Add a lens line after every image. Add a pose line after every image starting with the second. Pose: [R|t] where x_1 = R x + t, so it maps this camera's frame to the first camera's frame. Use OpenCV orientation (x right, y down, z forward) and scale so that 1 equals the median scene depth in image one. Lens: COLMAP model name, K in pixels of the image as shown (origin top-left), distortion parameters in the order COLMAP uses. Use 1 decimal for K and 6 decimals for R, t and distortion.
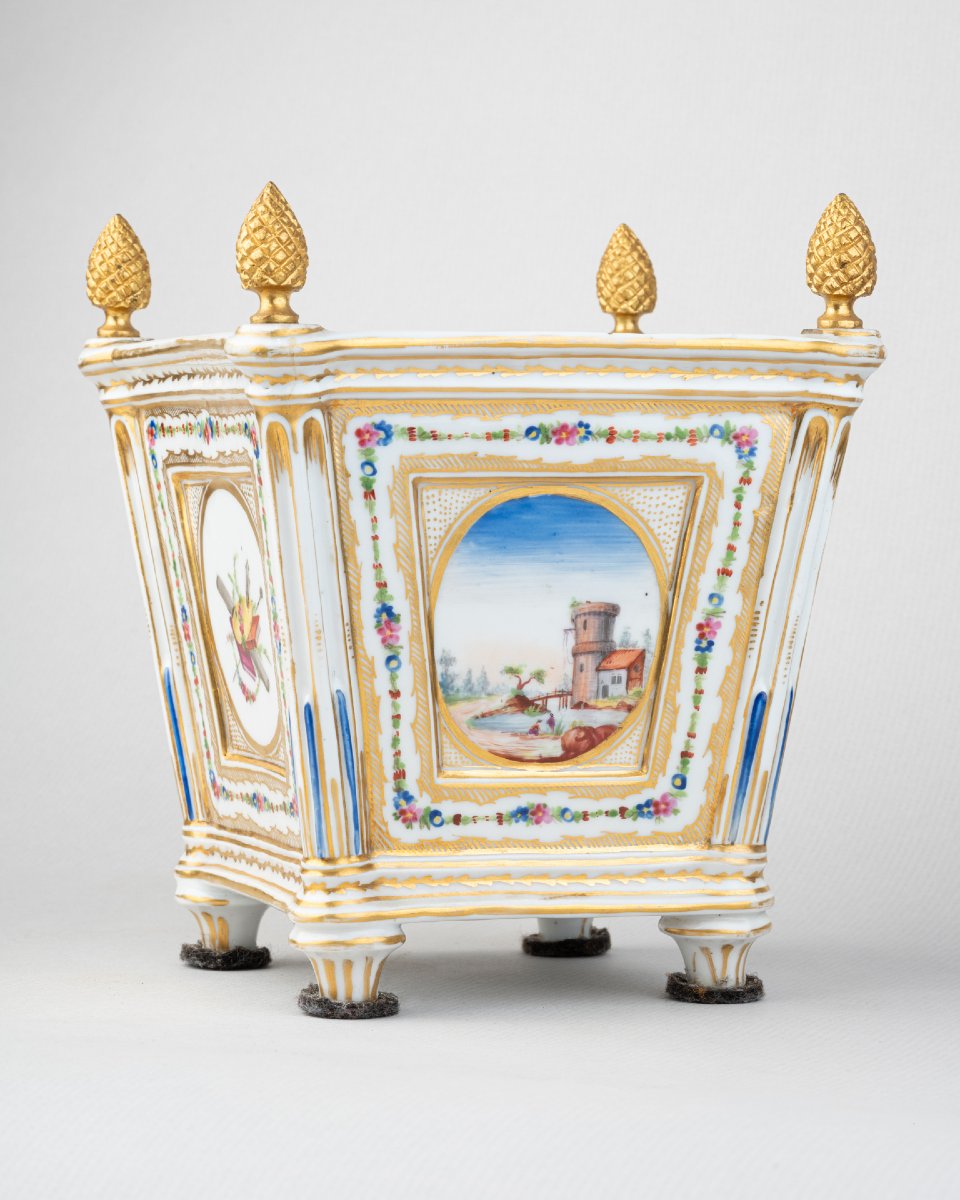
lens RADIAL K [[4176.6, 0, 482.2], [0, 4176.6, 648.5], [0, 0, 1]] dist [-0.049918, -1.563102]
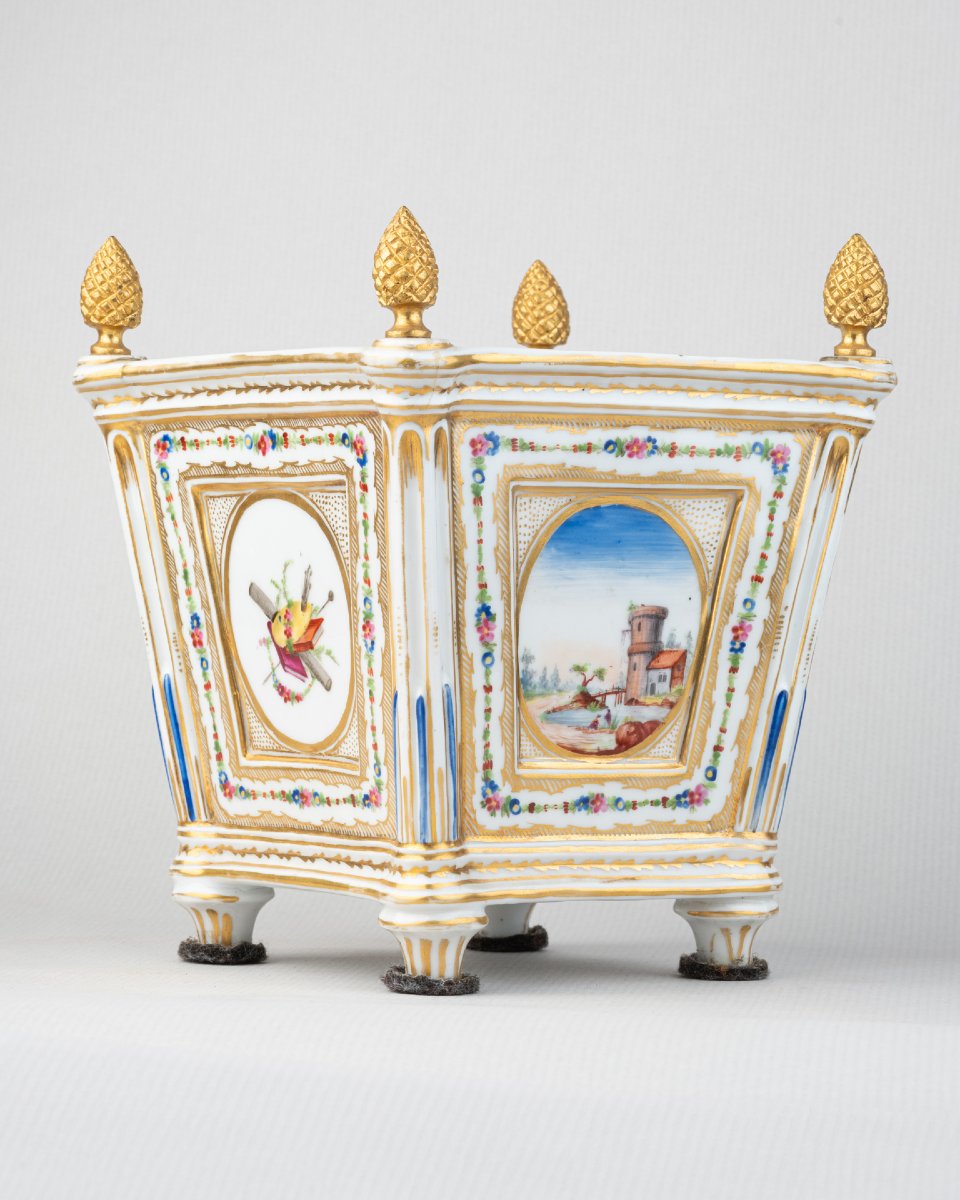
lens RADIAL K [[4595.4, 0, 480.0], [0, 4595.4, 600.0], [0, 0, 1]] dist [-0.166286, 0.404604]
pose [[0.960840, 0.006555, 0.277026, -0.343067], [0.004178, 0.999264, -0.038132, 0.032483], [-0.277072, 0.037796, 0.960105, -0.124419]]
